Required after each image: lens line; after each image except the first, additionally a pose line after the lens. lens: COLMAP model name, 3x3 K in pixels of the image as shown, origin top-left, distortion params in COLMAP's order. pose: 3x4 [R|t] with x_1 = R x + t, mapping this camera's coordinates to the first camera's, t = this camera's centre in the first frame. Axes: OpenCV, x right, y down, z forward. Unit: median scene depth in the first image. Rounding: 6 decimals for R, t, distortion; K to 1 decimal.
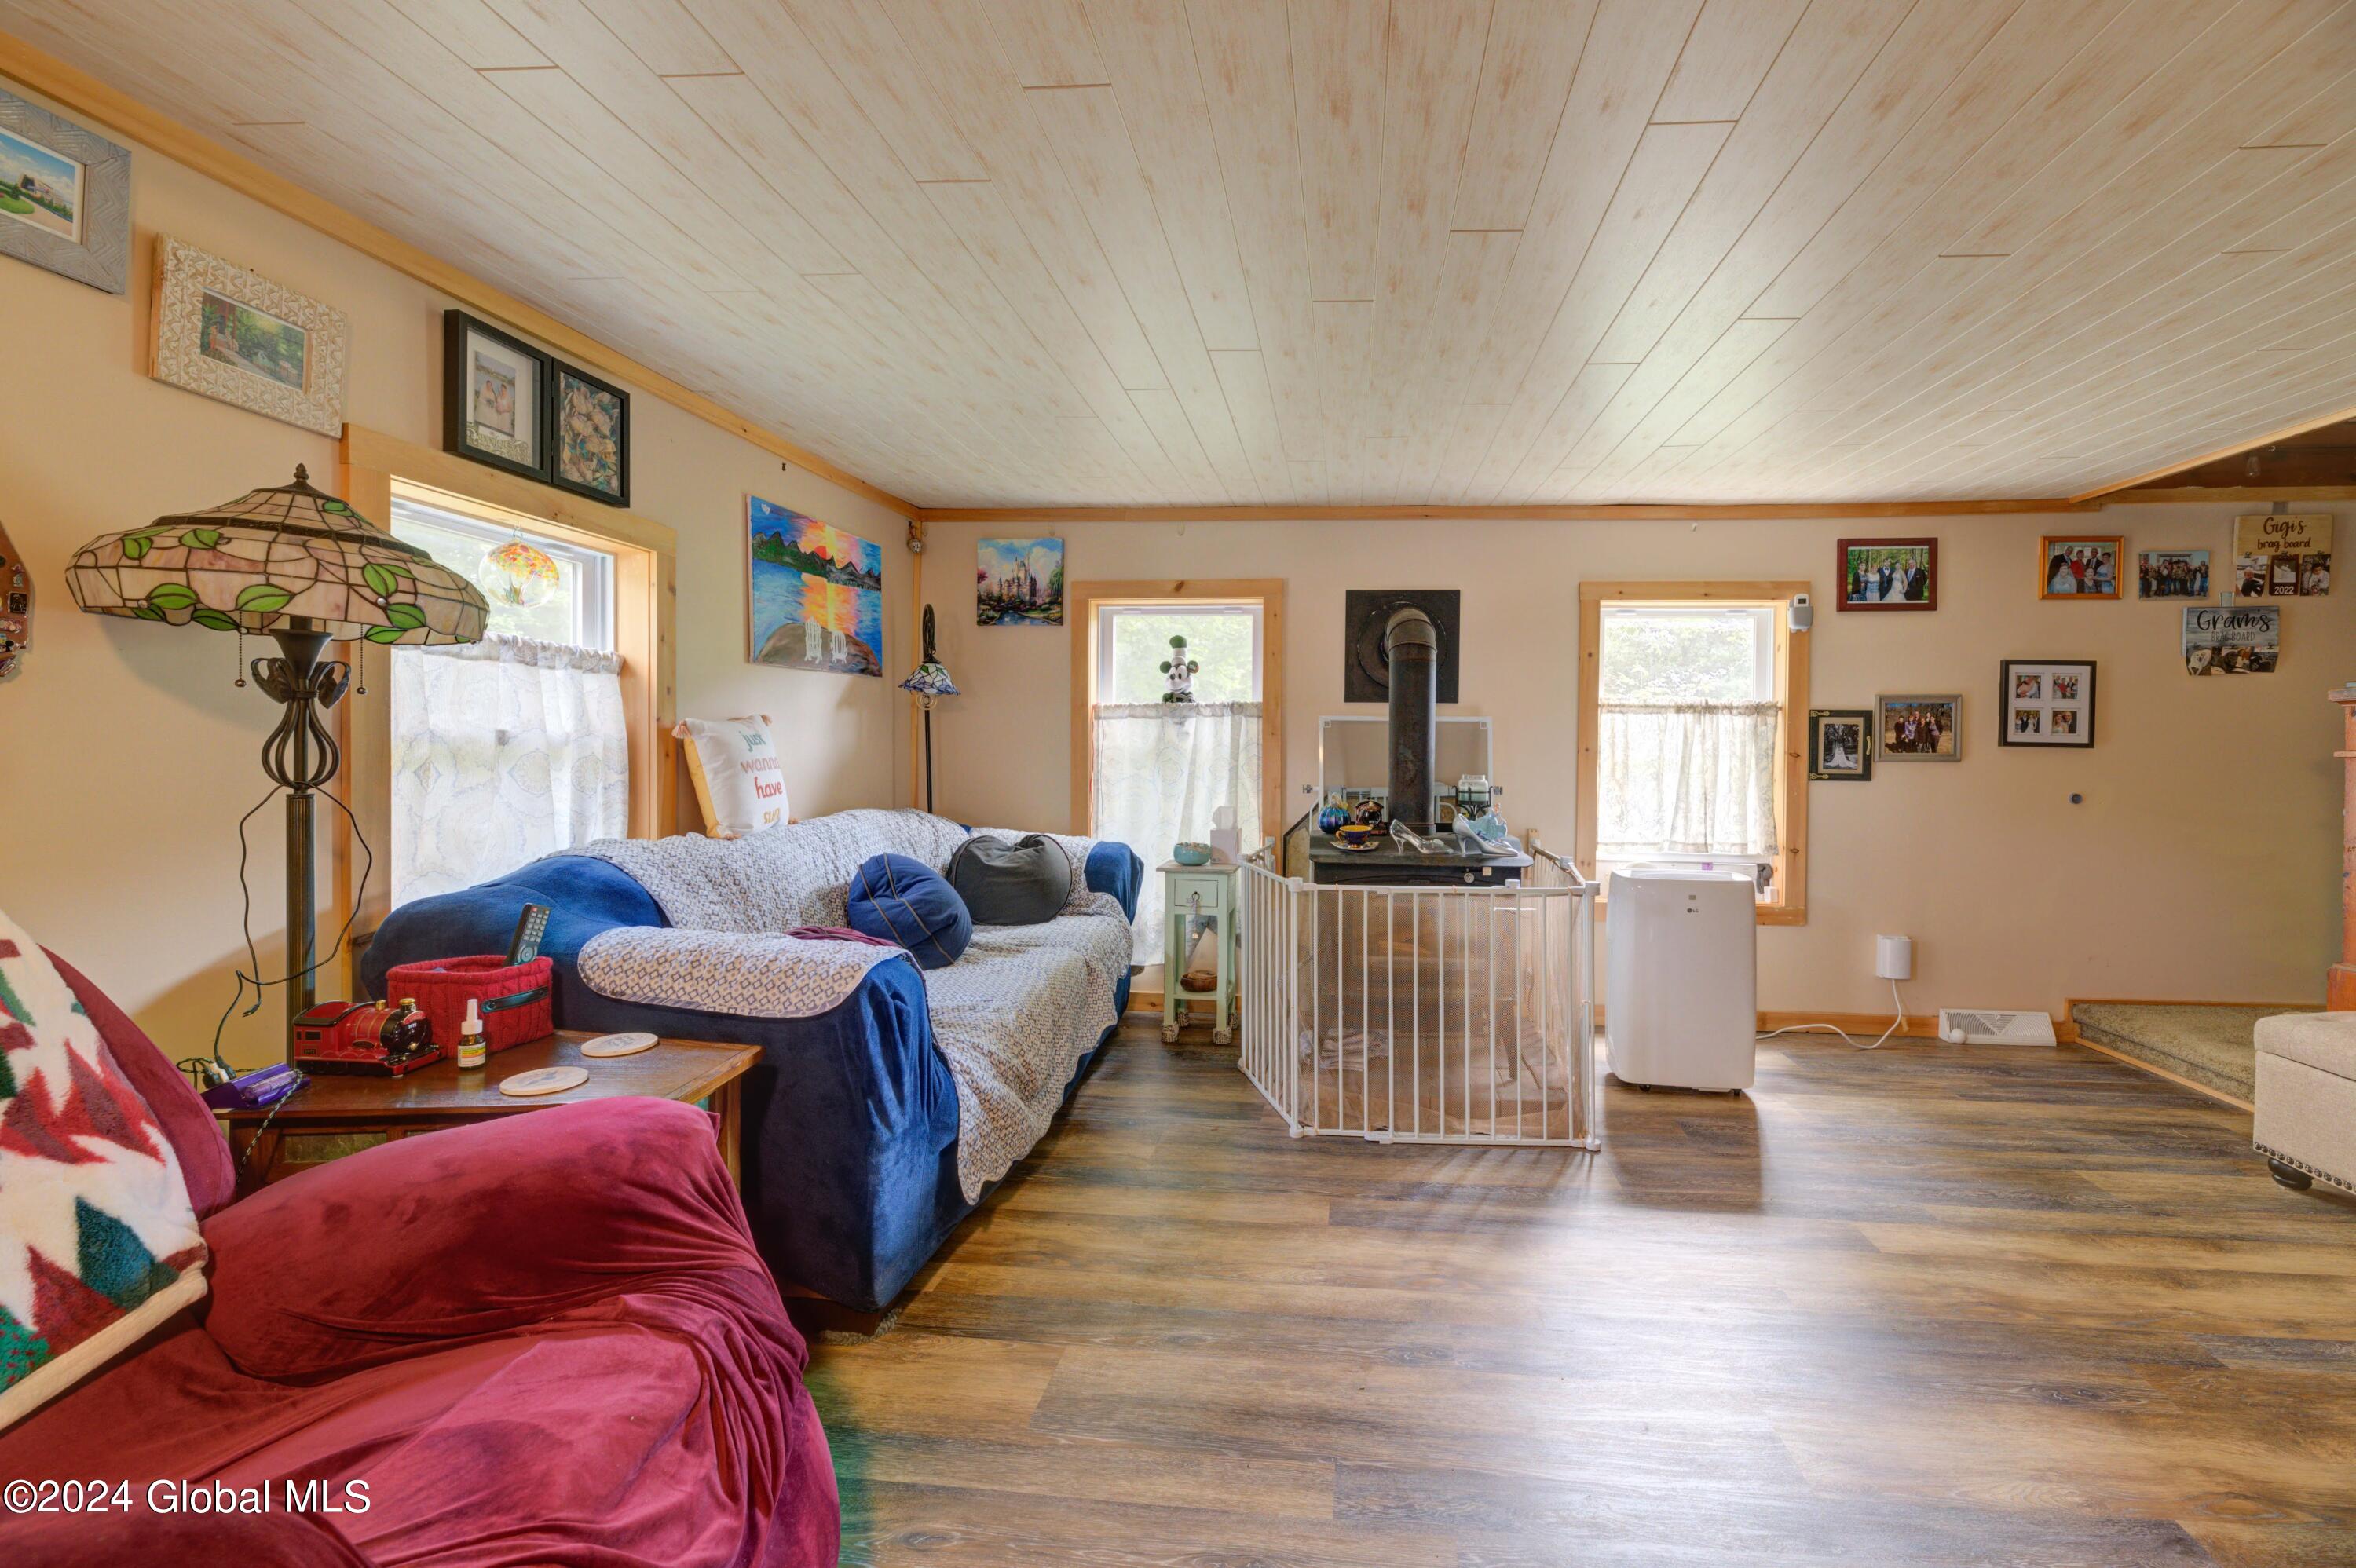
lens RADIAL K [[1011.0, 0, 1245.5], [0, 1011.0, 768.9], [0, 0, 1]] dist [-0.002051, -0.001194]
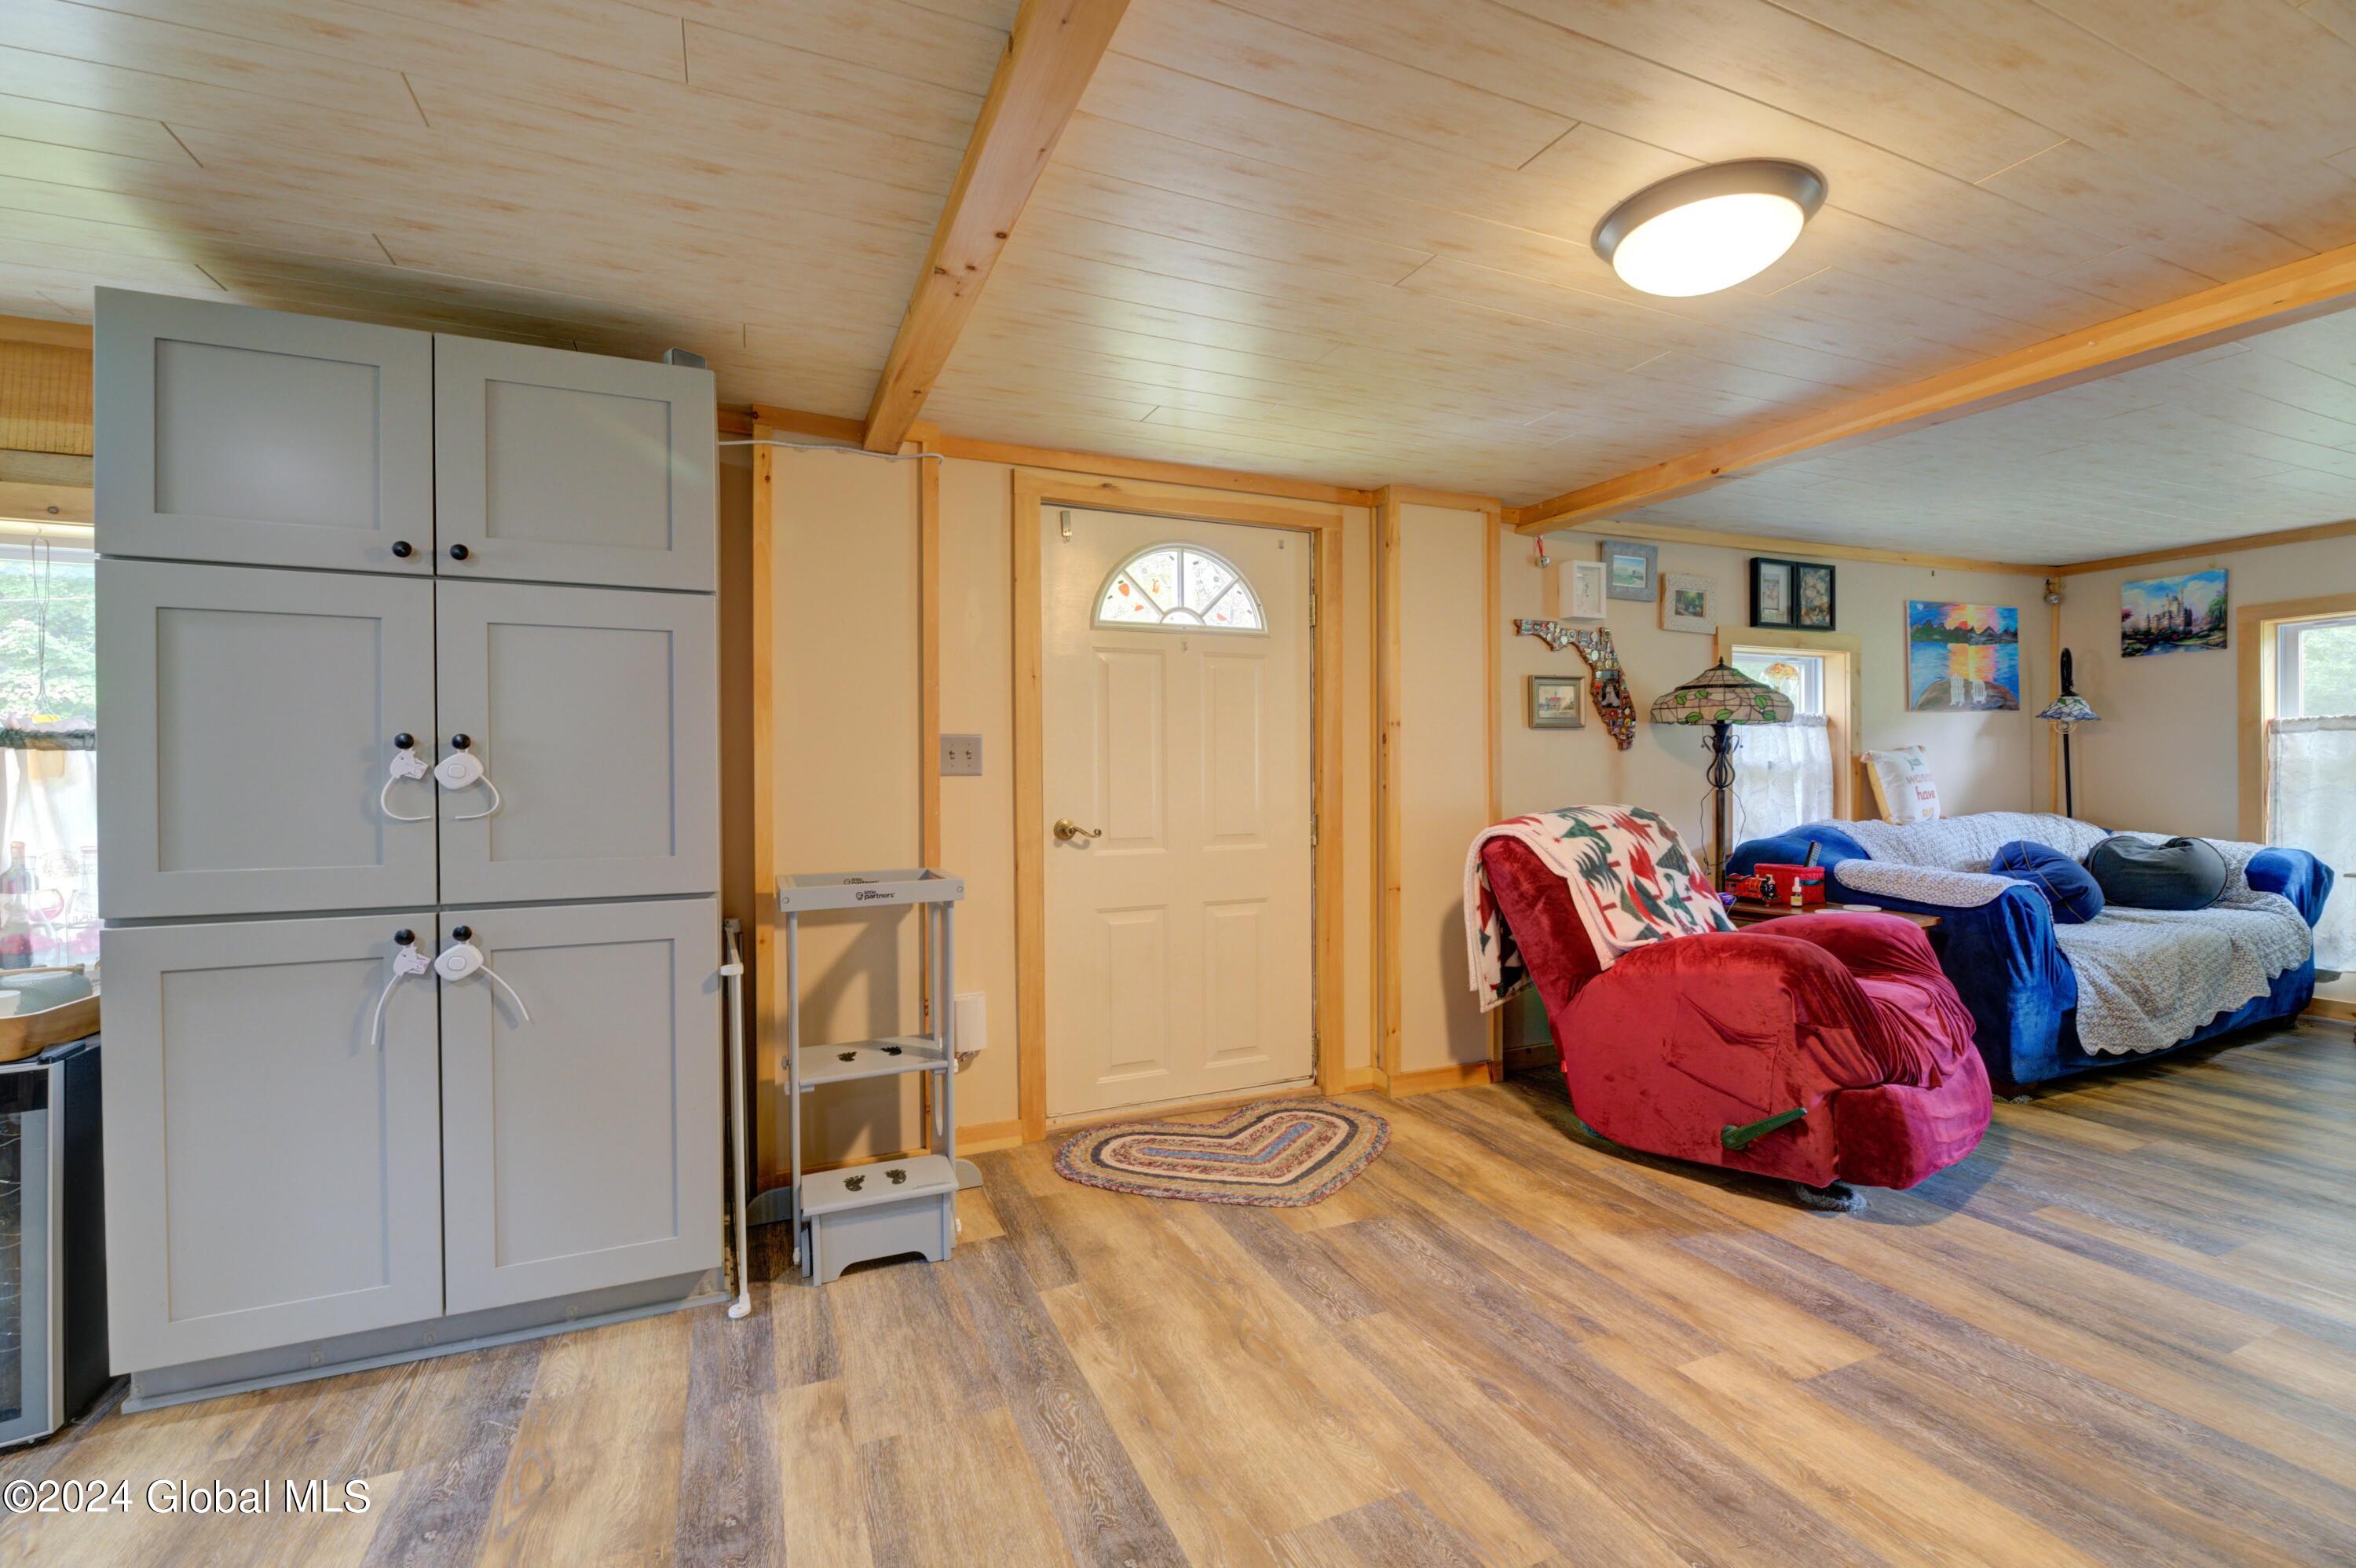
lens RADIAL K [[940.0, 0, 1189.2], [0, 940.0, 785.9], [0, 0, 1]] dist [-0.002845, -0.001276]
pose [[0.476277, -0.005845, -0.879276, 0.271989], [0.000719, 0.999980, -0.006257, 0.016975], [0.879295, 0.002348, 0.476271, -0.728487]]
